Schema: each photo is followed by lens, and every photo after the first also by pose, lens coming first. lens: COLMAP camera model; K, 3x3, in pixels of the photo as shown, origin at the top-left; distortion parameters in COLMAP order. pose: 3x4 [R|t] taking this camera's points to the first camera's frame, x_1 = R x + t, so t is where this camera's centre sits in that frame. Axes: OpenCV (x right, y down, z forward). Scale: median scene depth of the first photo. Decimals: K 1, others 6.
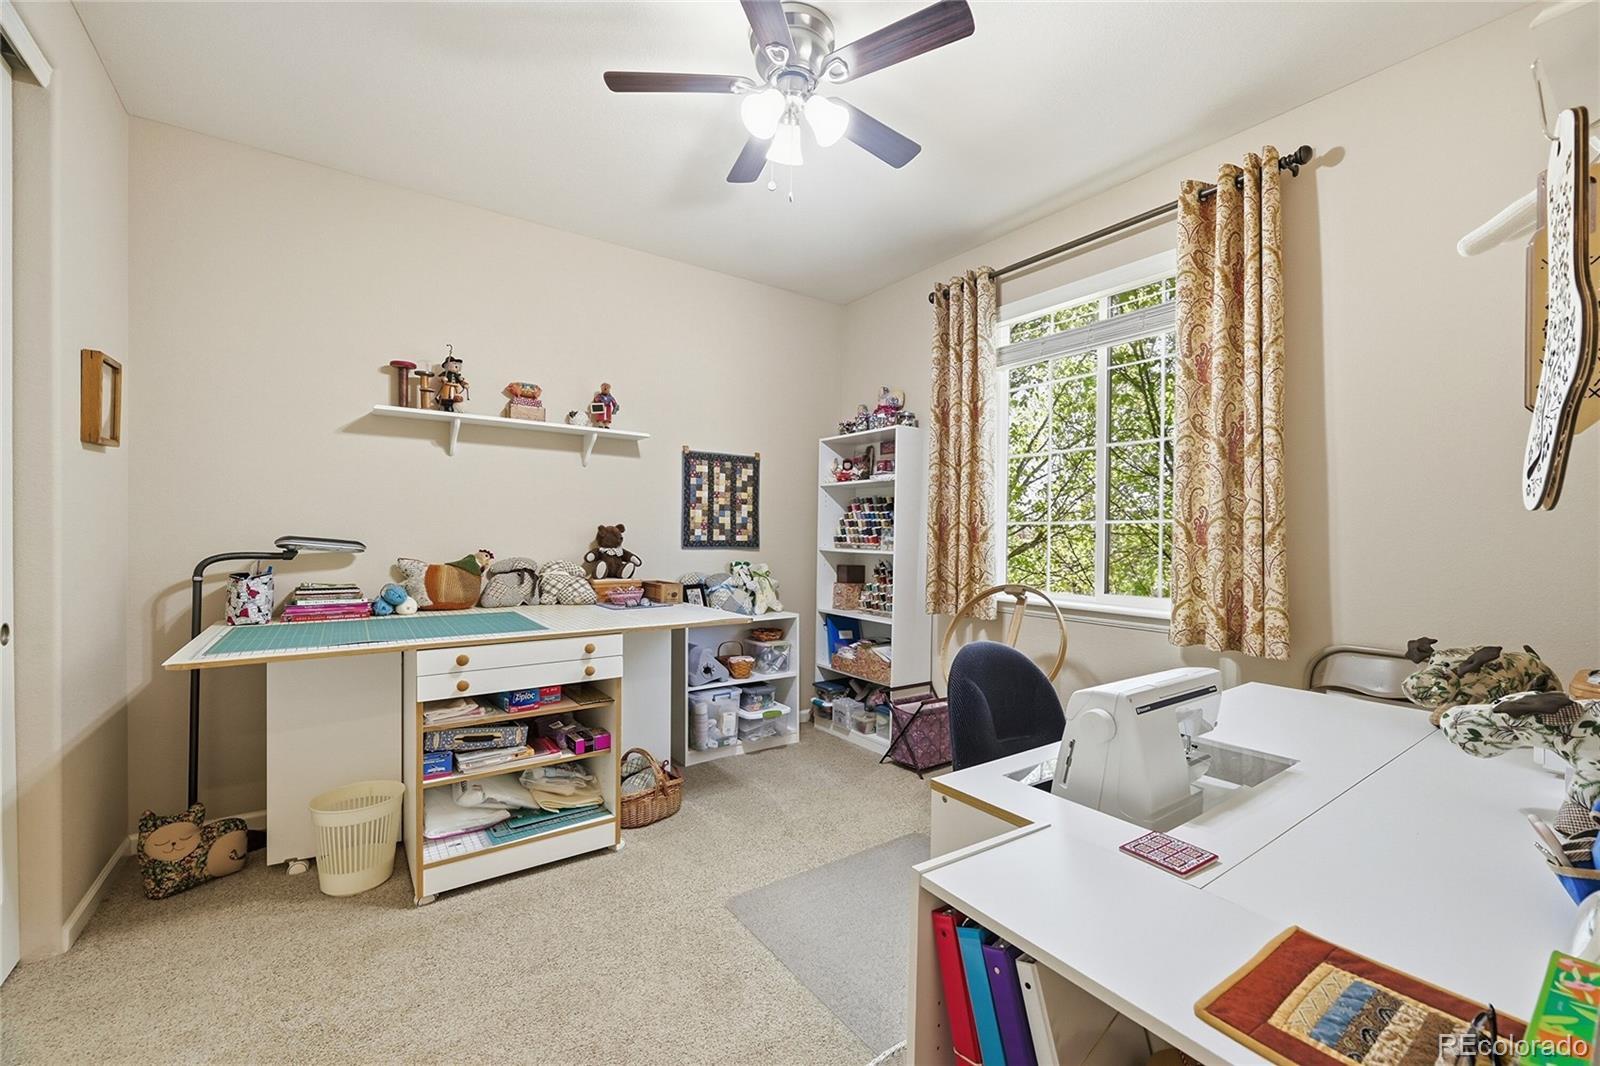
lens RADIAL K [[668.6, 0, 805.6], [0, 668.6, 527.7], [0, 0, 1]] dist [-0.001607, -0.000152]
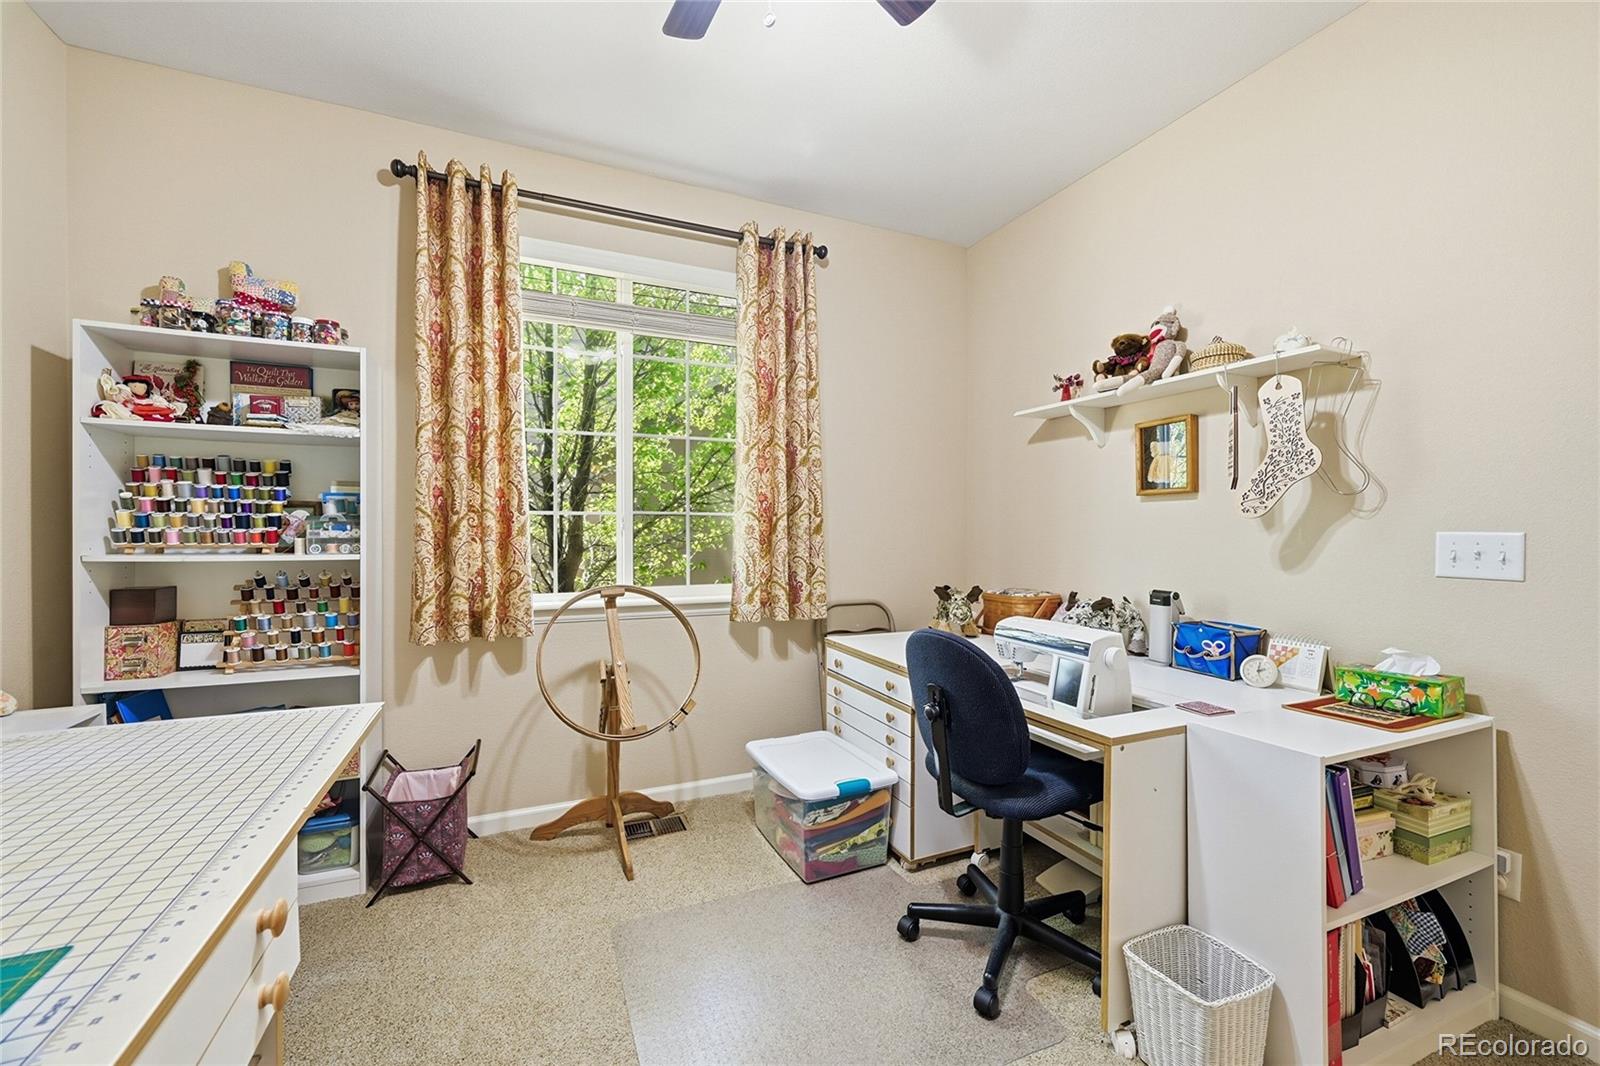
lens RADIAL K [[668.6, 0, 805.6], [0, 668.6, 527.7], [0, 0, 1]] dist [-0.001607, -0.000152]
pose [[0.186090, -0.000619, 0.982533, -0.357335], [-0.008599, 0.999960, 0.002259, 0.005642], [-0.982495, -0.008869, 0.186077, 0.448950]]
